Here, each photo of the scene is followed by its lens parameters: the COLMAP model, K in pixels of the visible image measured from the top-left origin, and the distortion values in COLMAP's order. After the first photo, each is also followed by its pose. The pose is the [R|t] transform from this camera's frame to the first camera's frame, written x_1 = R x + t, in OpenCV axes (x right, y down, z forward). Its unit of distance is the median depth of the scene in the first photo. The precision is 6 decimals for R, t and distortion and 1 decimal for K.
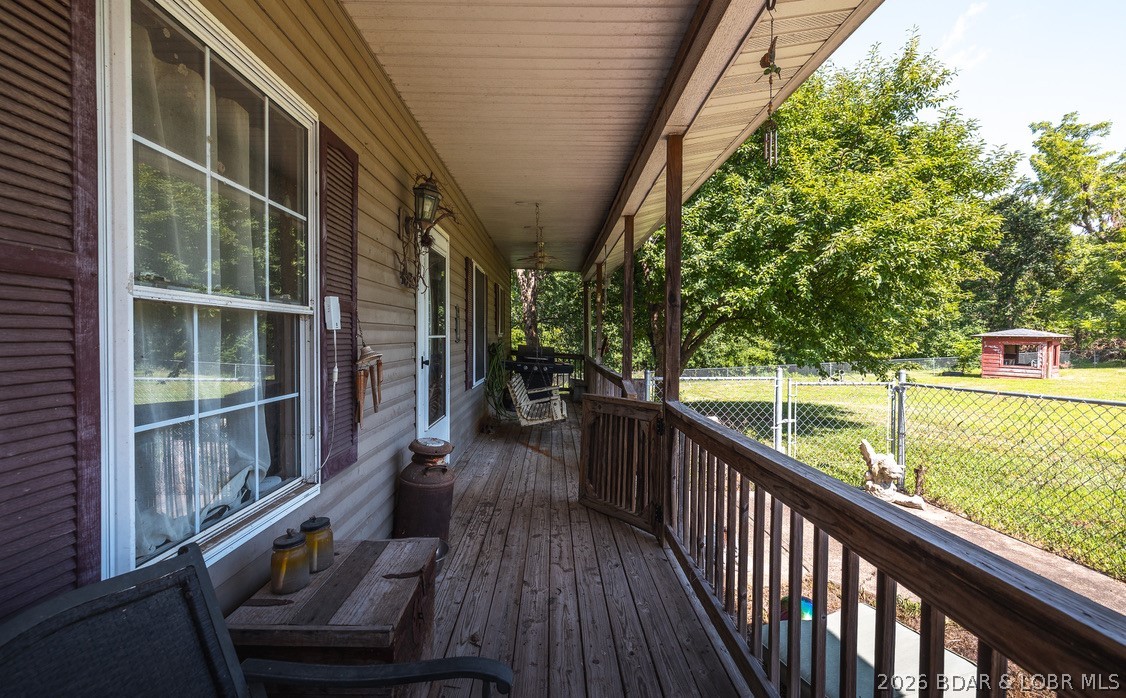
lens RADIAL K [[468.9, 0, 563.0], [0, 468.9, 349.0], [0, 0, 1]] dist [0.000544, 0.000203]
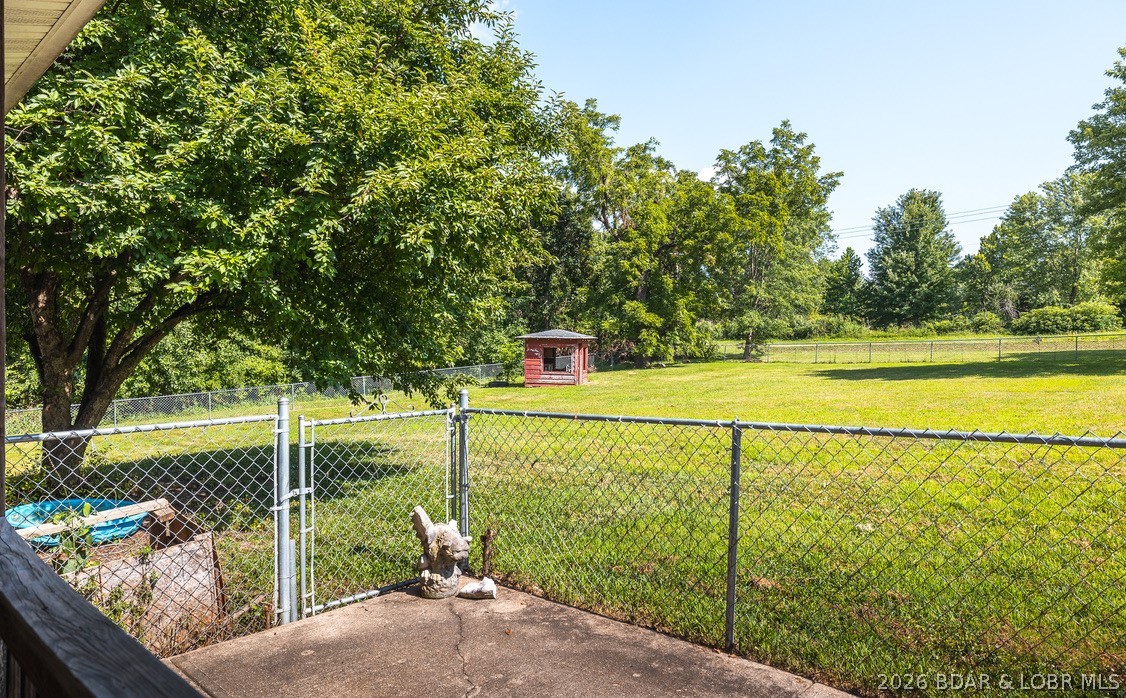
lens RADIAL K [[722.8, 0, 560.6], [0, 722.8, 331.5], [0, 0, 1]] dist [-0.000773, 0.001257]
pose [[0.707022, 0.003325, 0.707184, 0.076208], [0.023207, 0.999341, -0.027901, -0.004590], [-0.706811, 0.036139, 0.706479, 0.140381]]
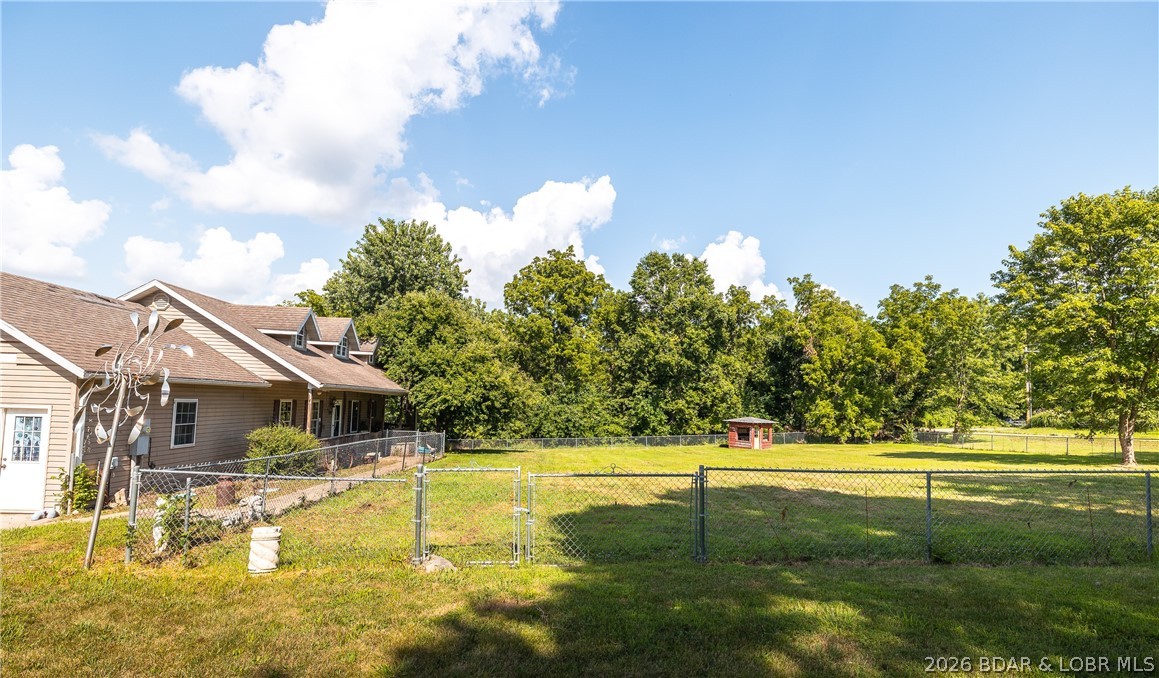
lens RADIAL K [[572.1, 0, 576.7], [0, 572.1, 359.1], [0, 0, 1]] dist [0.002134, 0.000209]
pose [[0.999616, 0.026910, -0.006618, 1.661400], [-0.027458, 0.994052, -0.105392, -0.075449], [0.003743, 0.105533, 0.994409, -3.727590]]
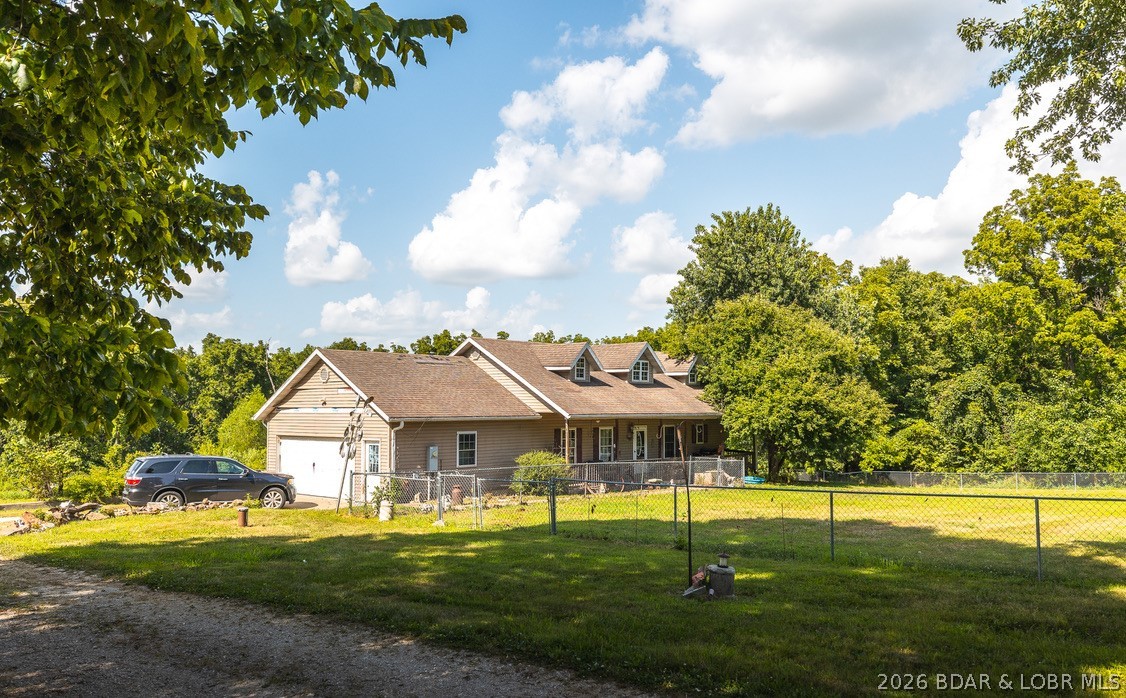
lens RADIAL K [[956.3, 0, 563.0], [0, 956.3, 349.0], [0, 0, 1]] dist [0.035934, 0.000451]
pose [[0.712393, -0.043692, -0.700419, 4.533139], [-0.015775, 0.996811, -0.078225, -0.178008], [0.701604, 0.066776, 0.709432, -4.976882]]
